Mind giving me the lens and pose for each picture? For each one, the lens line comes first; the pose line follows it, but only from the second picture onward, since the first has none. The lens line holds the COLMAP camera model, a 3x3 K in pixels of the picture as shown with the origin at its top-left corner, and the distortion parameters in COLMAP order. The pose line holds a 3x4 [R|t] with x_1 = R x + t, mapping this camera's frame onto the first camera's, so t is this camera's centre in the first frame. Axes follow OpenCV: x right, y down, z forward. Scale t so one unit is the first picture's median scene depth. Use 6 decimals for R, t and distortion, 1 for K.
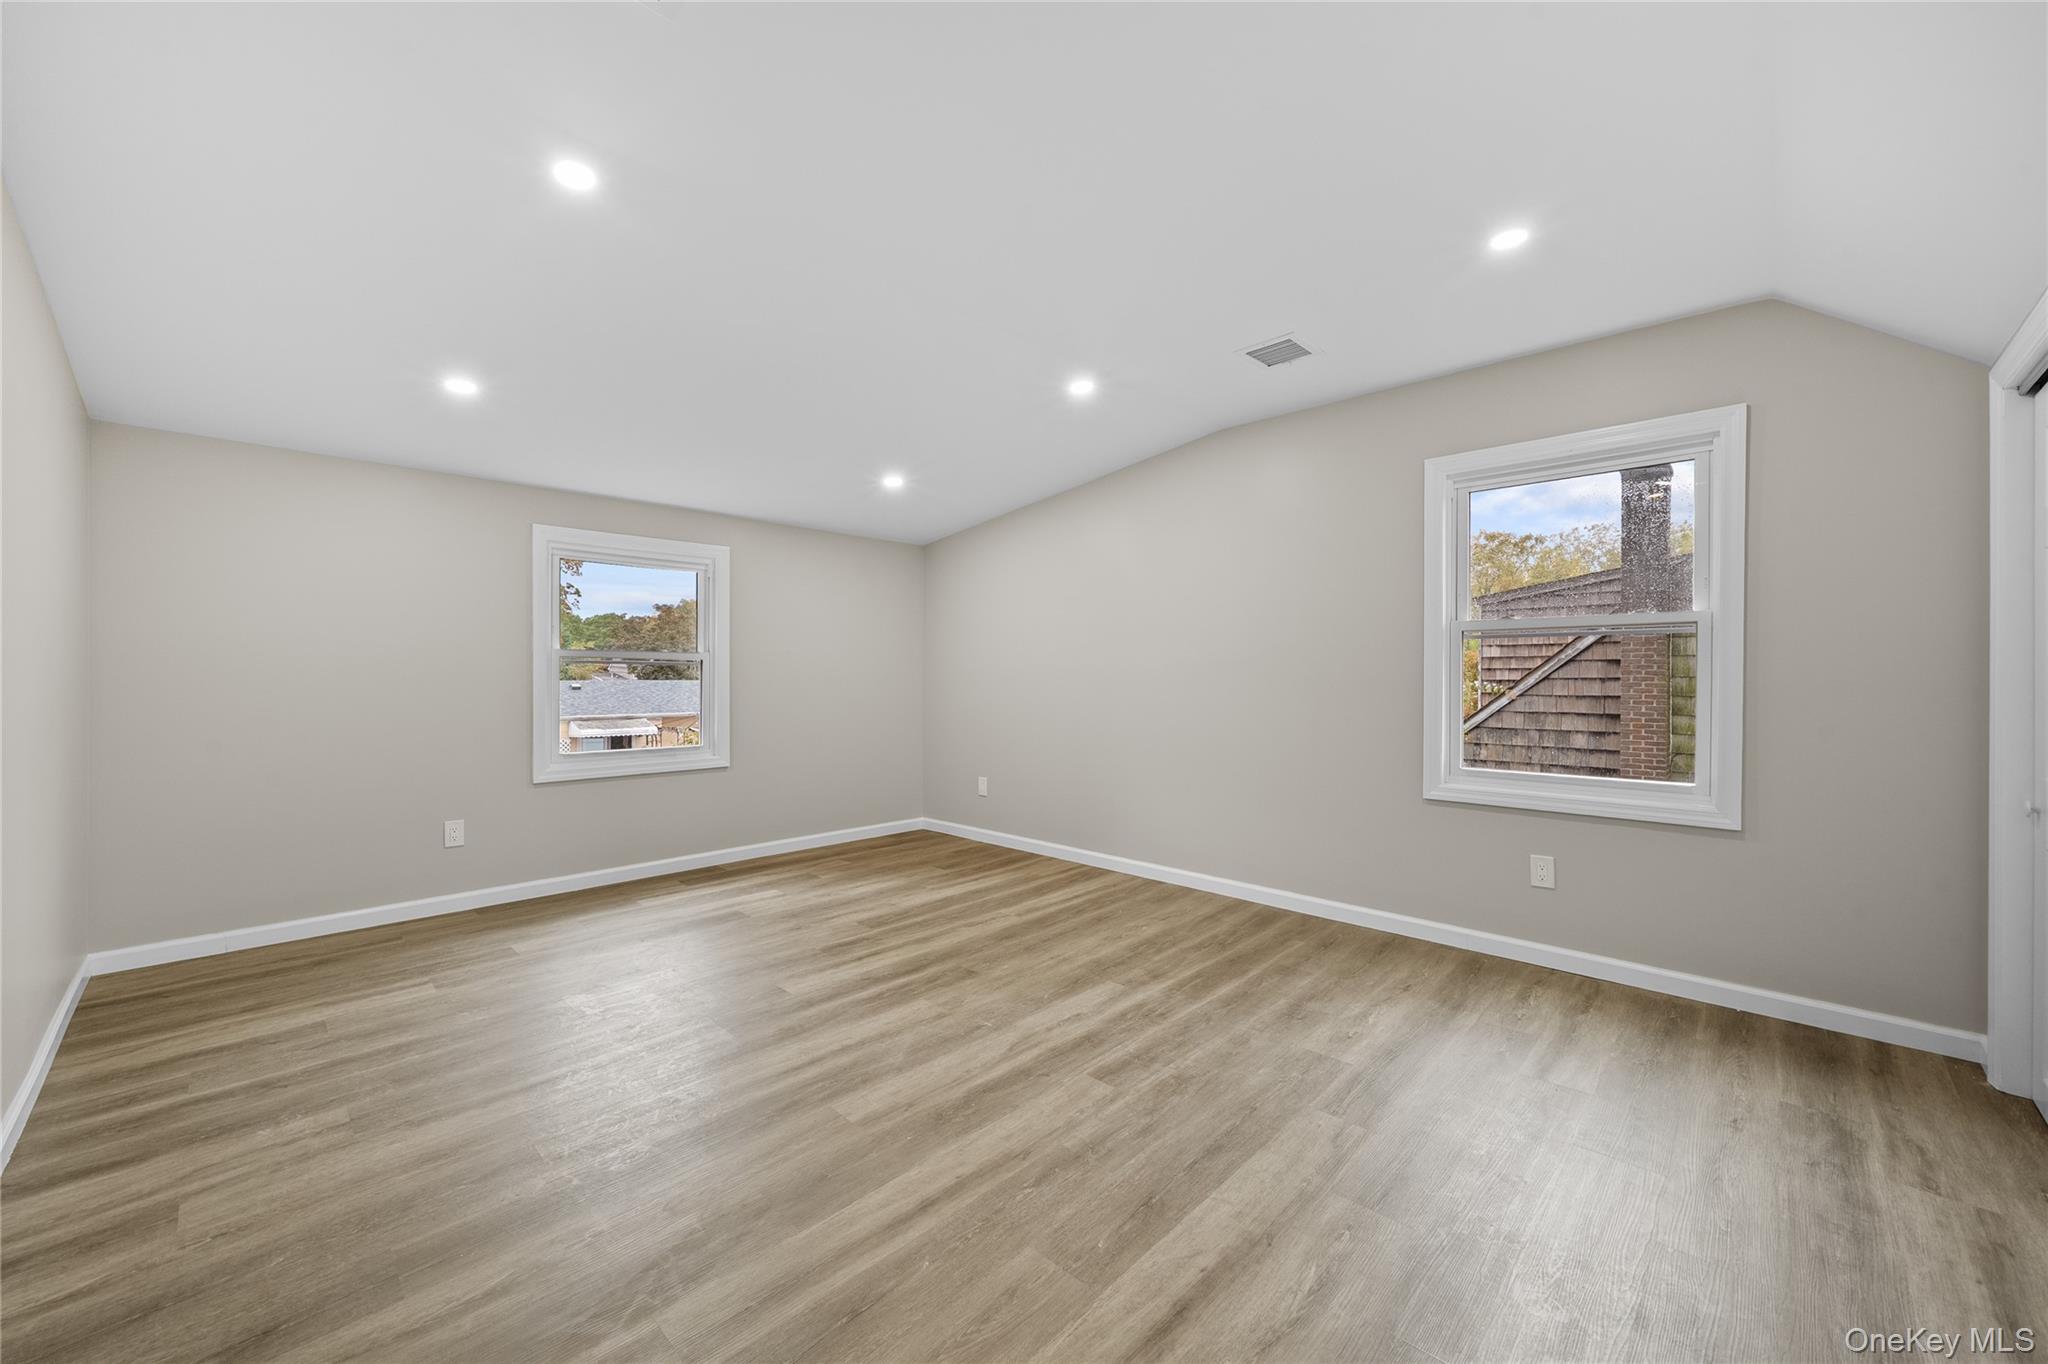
lens RADIAL K [[791.5, 0, 1019.7], [0, 791.5, 690.2], [0, 0, 1]] dist [0.001110, -0.000549]
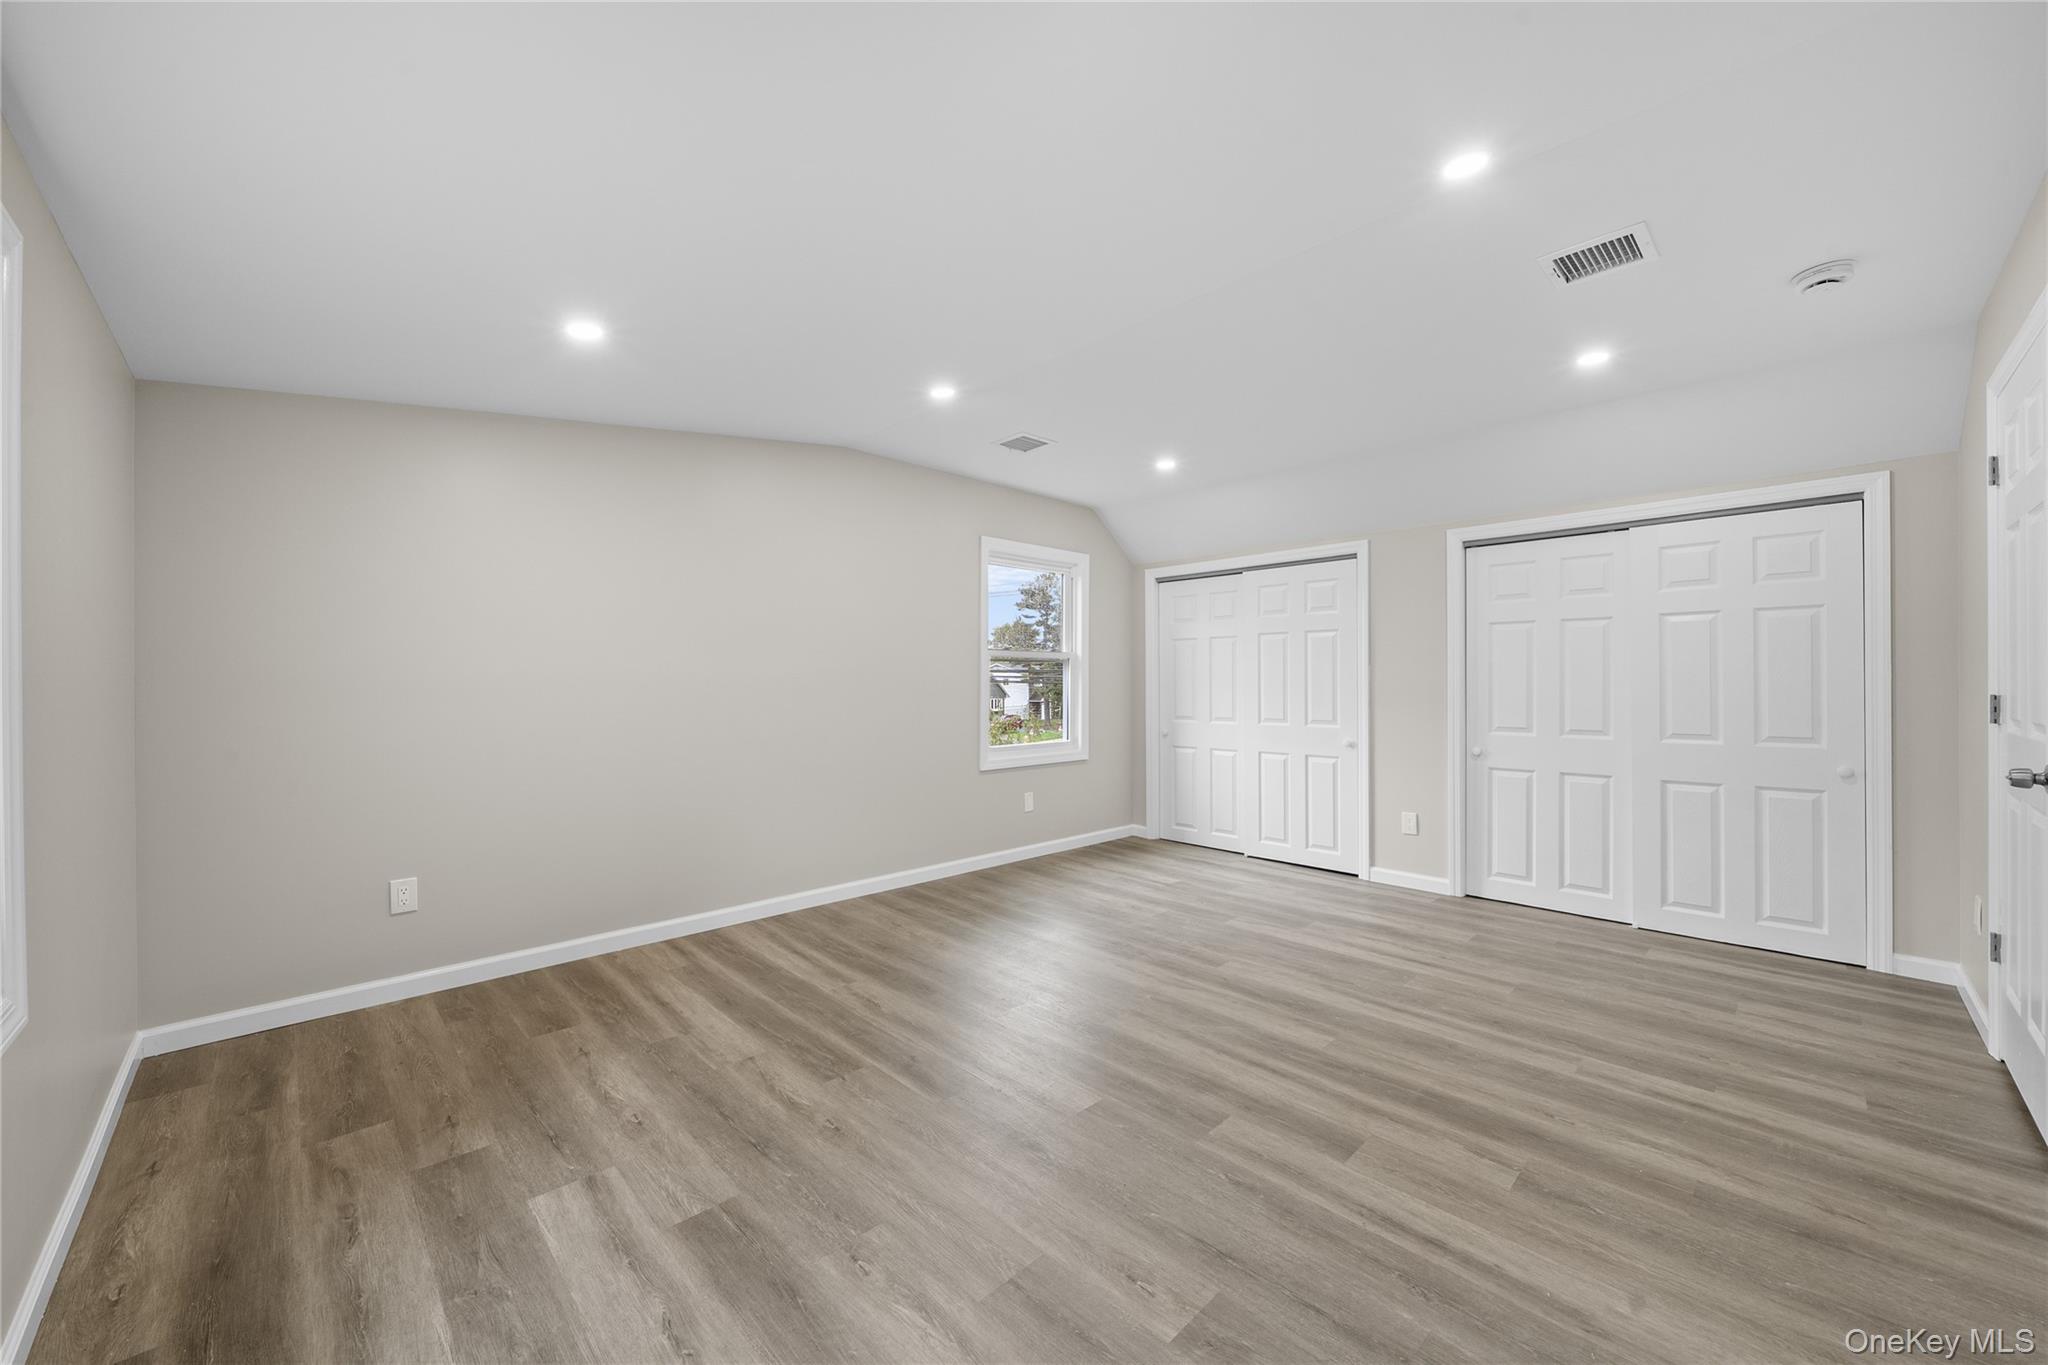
lens RADIAL K [[791.5, 0, 1019.3], [0, 791.5, 673.3], [0, 0, 1]] dist [0.001110, -0.000549]
pose [[-0.003423, 0.012639, 0.999914, -0.843062], [0.017912, 0.999760, -0.012576, -0.017429], [-0.999834, 0.017867, -0.003649, 0.853087]]
